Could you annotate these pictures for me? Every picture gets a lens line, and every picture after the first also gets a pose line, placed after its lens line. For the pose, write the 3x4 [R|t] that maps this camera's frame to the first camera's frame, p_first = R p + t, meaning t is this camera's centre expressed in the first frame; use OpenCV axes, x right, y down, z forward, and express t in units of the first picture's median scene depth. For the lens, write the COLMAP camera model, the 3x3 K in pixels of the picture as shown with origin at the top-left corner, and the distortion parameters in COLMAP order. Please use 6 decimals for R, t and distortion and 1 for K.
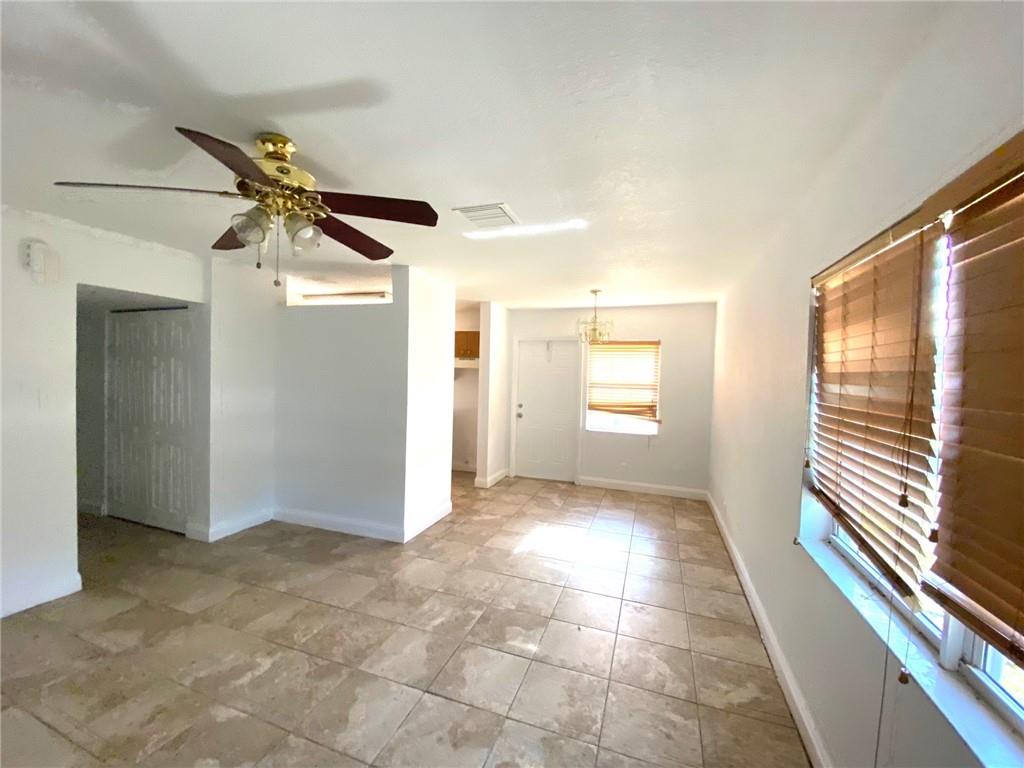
lens RADIAL K [[420.1, 0, 511.6], [0, 420.1, 384.1], [0, 0, 1]] dist [-0.001874, -0.001020]
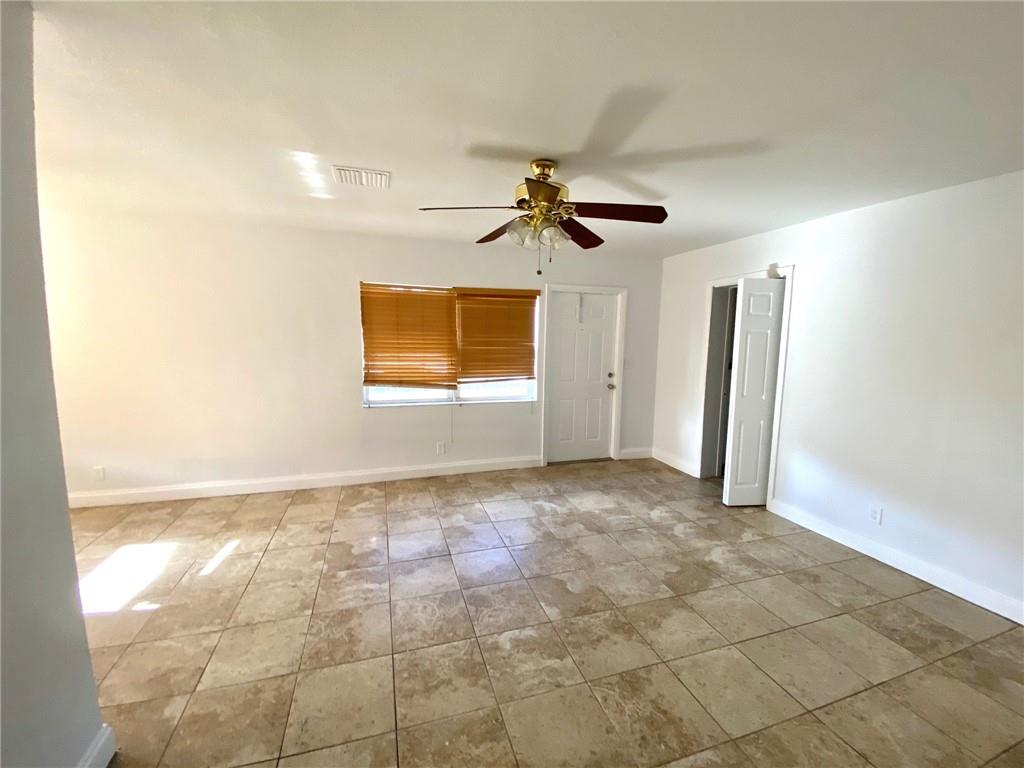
lens RADIAL K [[420.1, 0, 512.6], [0, 420.1, 386.9], [0, 0, 1]] dist [-0.001874, -0.001020]
pose [[-0.603301, -0.137479, 0.785575, -1.078599], [-0.004376, 0.985586, 0.169120, -0.059358], [-0.797501, 0.098593, -0.595207, 1.271785]]
